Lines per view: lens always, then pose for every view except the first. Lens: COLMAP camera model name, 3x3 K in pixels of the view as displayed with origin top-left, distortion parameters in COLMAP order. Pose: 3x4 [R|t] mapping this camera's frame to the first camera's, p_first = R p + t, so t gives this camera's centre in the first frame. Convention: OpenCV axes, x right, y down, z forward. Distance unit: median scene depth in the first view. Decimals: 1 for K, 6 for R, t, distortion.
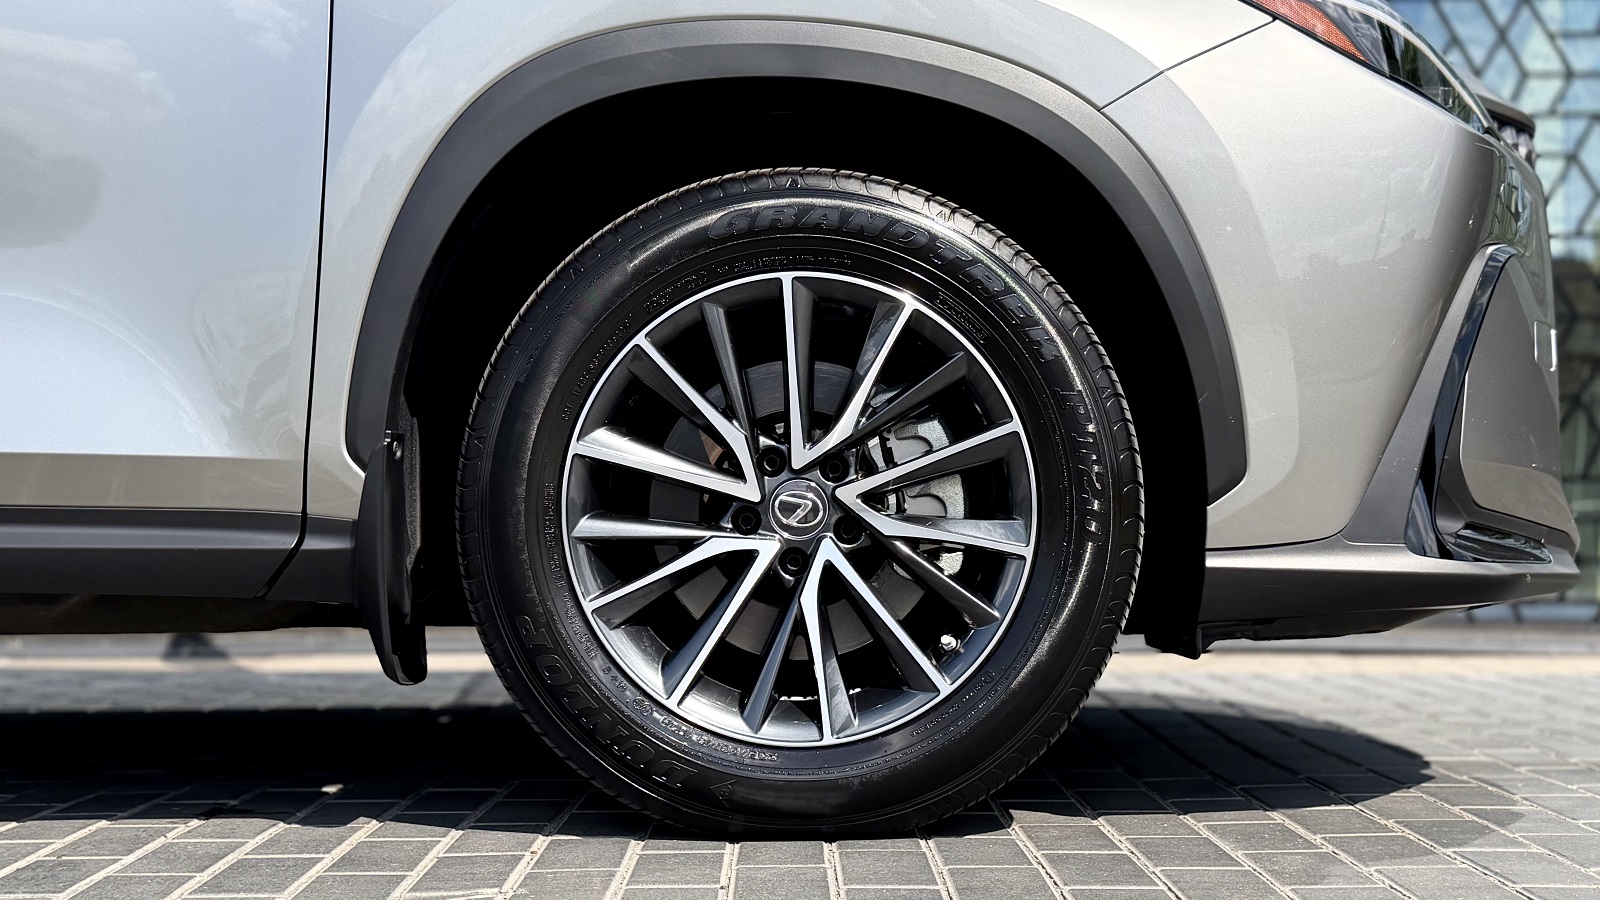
lens RADIAL K [[1972.4, 0, 796.7], [0, 1972.4, 455.2], [0, 0, 1]] dist [0.031893, 0.000000]
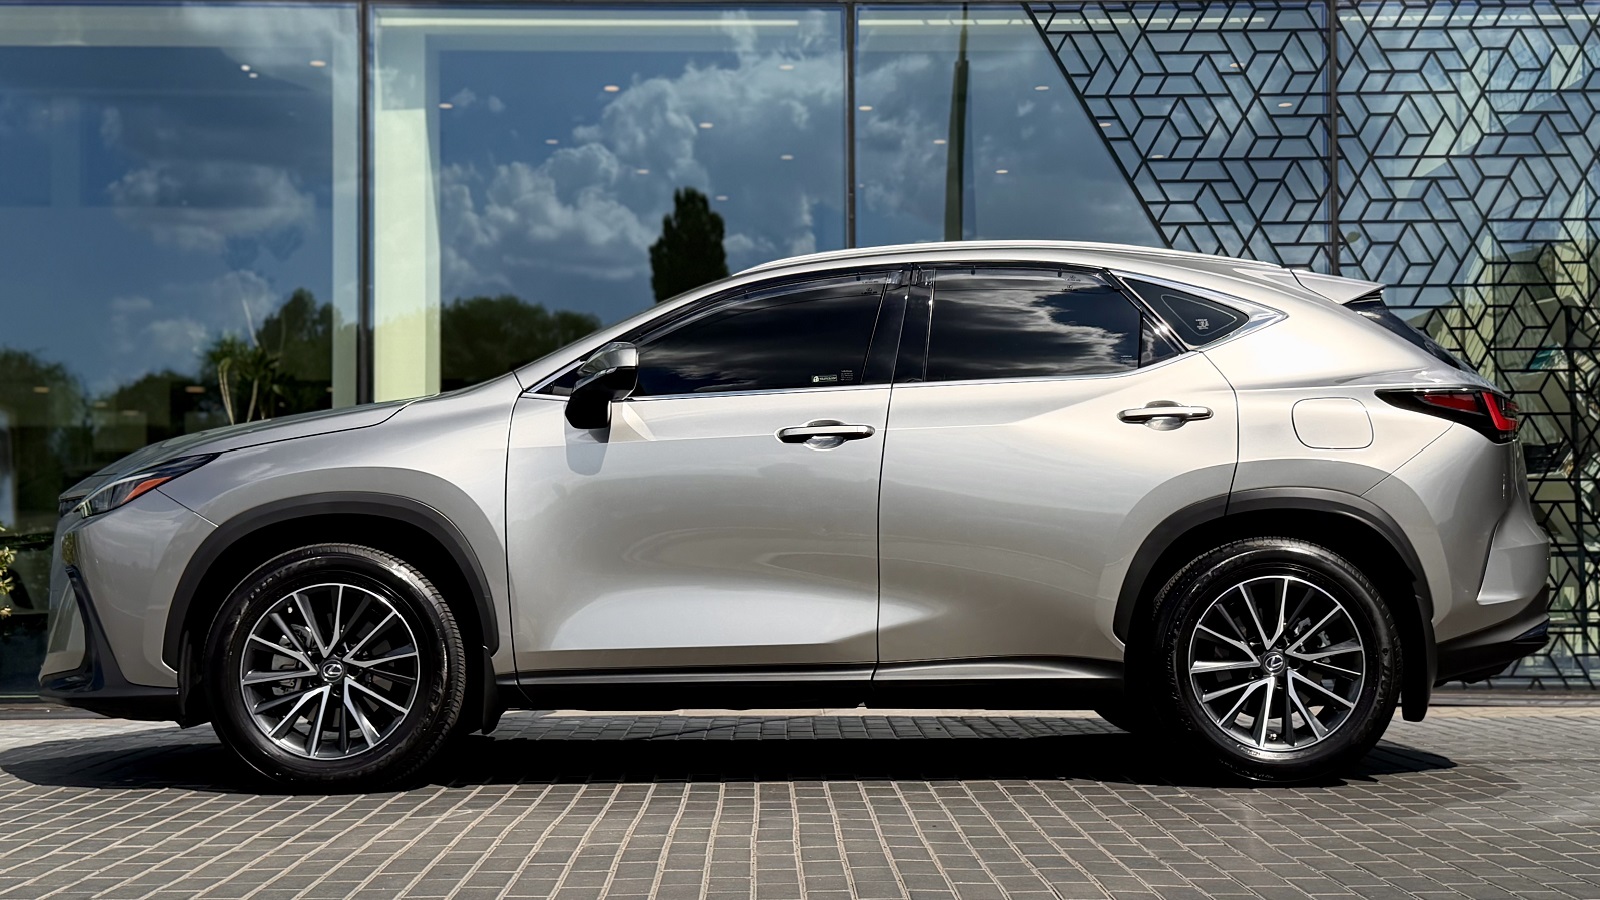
lens RADIAL K [[1744.4, 0, 815.2], [0, 1744.4, 448.3], [0, 0, 1]] dist [0.023334, 0.000000]
pose [[0.999636, 0.000523, 0.026970, -0.691289], [0.000288, 0.999548, -0.030048, -0.201824], [-0.026973, 0.030045, 0.999185, -1.405170]]
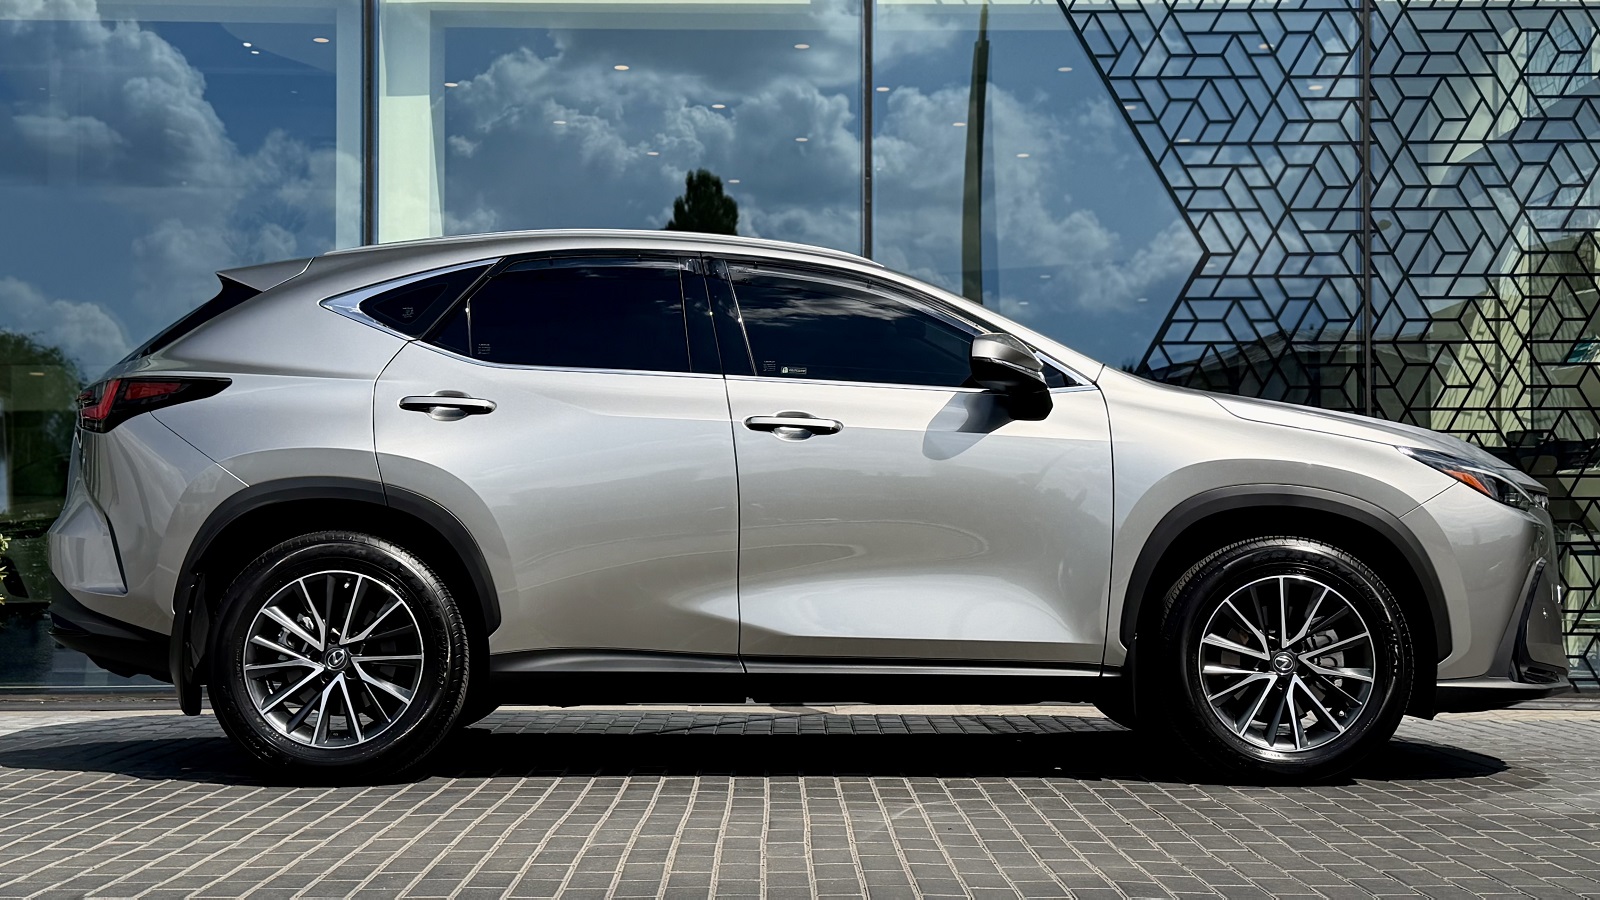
lens RADIAL K [[1744.4, 0, 795.3], [0, 1744.4, 451.0], [0, 0, 1]] dist [0.023334, 0.000000]
pose [[0.999930, 0.006952, 0.009625, -0.692053], [-0.006724, 0.999700, -0.023548, -0.202009], [-0.009786, 0.023482, 0.999676, -1.388506]]
